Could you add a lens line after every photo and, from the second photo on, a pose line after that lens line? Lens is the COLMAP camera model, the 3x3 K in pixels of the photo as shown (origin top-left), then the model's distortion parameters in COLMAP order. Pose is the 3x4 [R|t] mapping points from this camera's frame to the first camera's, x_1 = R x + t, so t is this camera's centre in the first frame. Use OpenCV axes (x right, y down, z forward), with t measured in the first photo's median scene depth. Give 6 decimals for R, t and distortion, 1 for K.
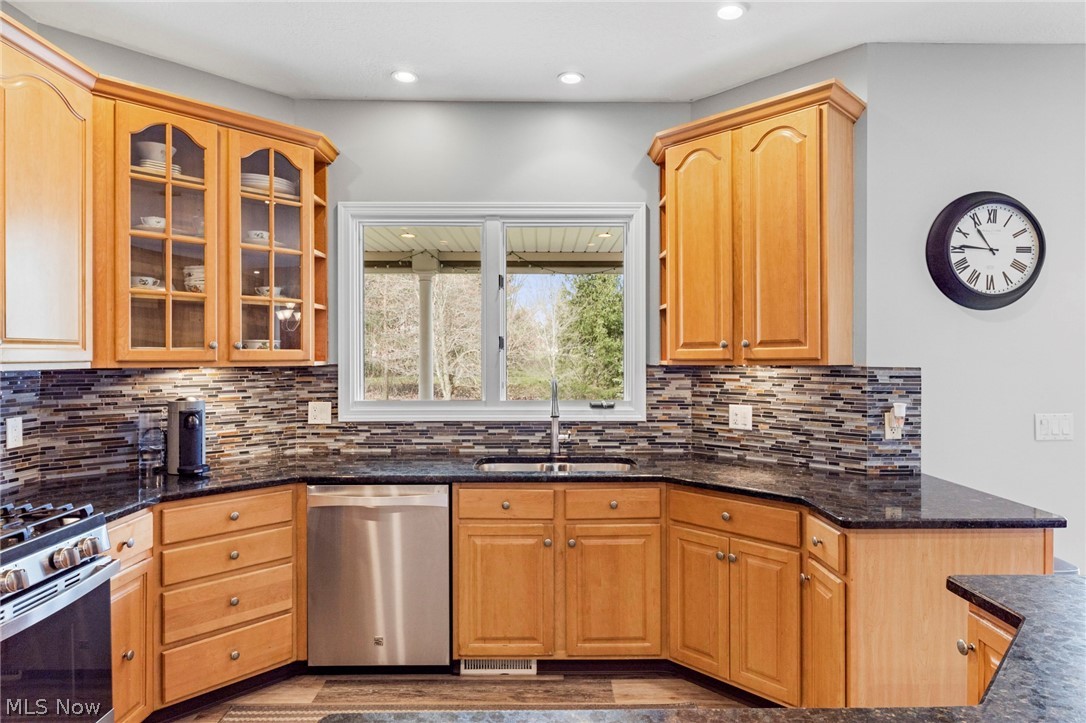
lens RADIAL K [[628.0, 0, 552.8], [0, 628.0, 358.4], [0, 0, 1]] dist [0.011318, -0.006522]
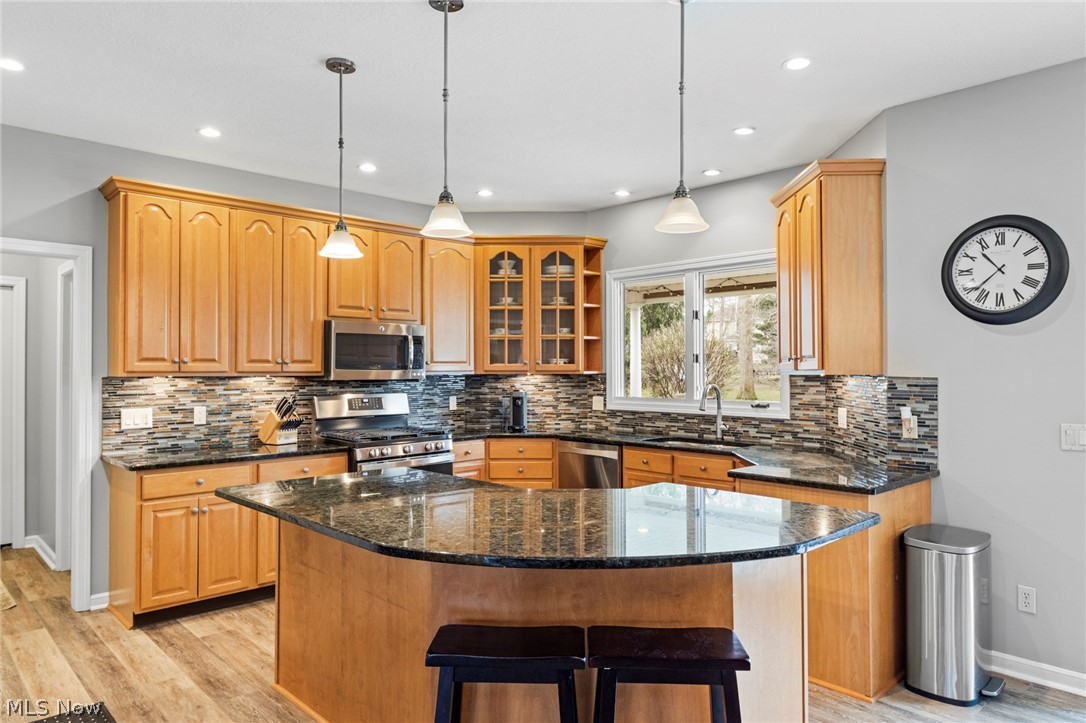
lens RADIAL K [[707.5, 0, 562.4], [0, 707.5, 355.8], [0, 0, 1]] dist [0.003434, -0.008134]
pose [[0.694133, -0.013654, -0.719717, 1.037940], [0.000522, 0.999829, -0.018465, -0.001561], [0.719846, 0.012441, 0.694022, -0.383421]]
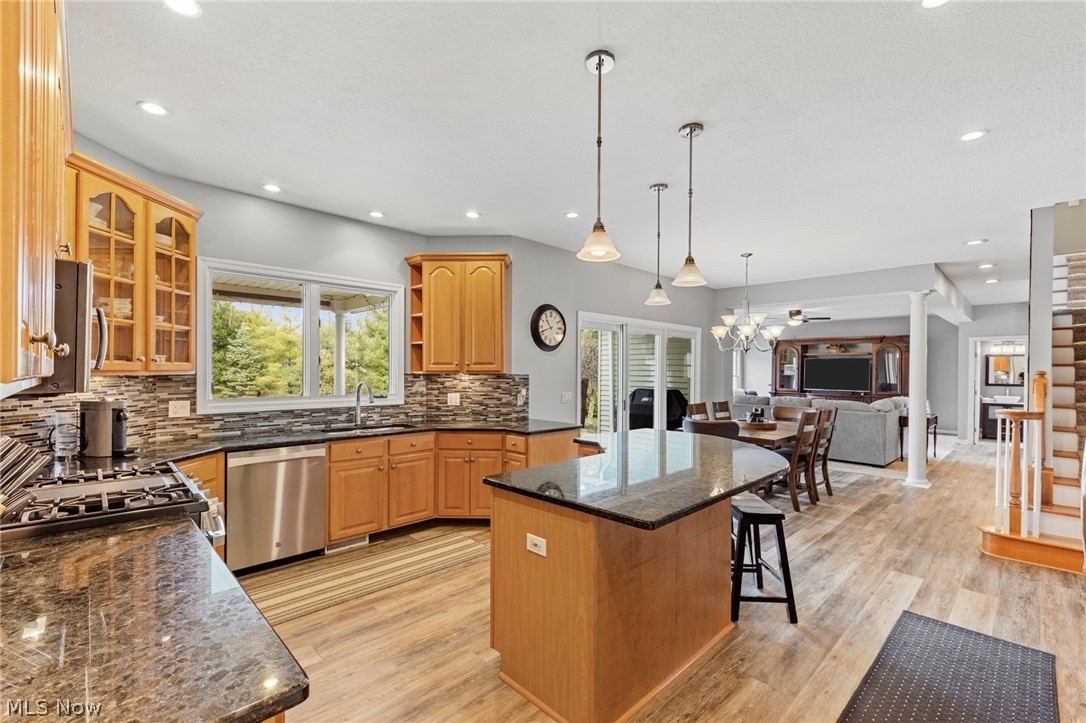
lens RADIAL K [[454.3, 0, 543.8], [0, 454.3, 372.0], [0, 0, 1]] dist [0.009583, -0.002224]
pose [[0.730999, 0.002181, 0.682375, -0.561963], [-0.005490, 0.999981, 0.002685, -0.000305], [-0.682356, -0.005709, 0.730998, -0.310659]]
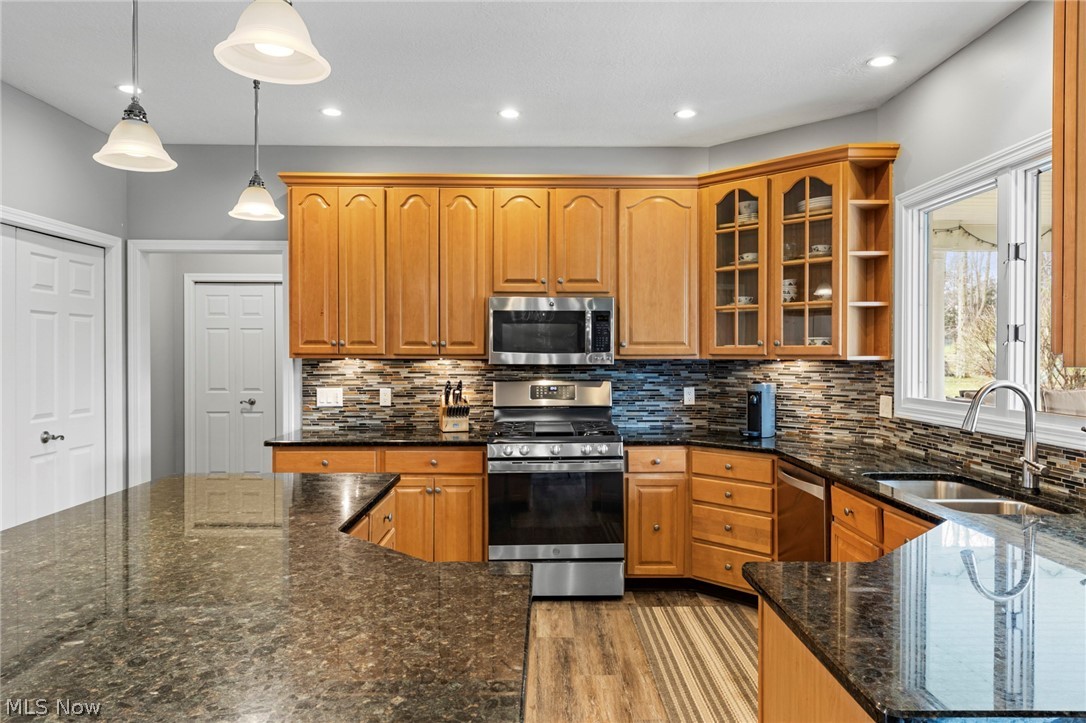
lens RADIAL K [[707.5, 0, 550.2], [0, 707.5, 358.6], [0, 0, 1]] dist [0.003434, -0.008134]
pose [[0.000140, 0.009194, -0.999958, 0.934924], [-0.002439, 0.999955, 0.009194, -0.000669], [0.999997, 0.002437, 0.000162, 0.542549]]
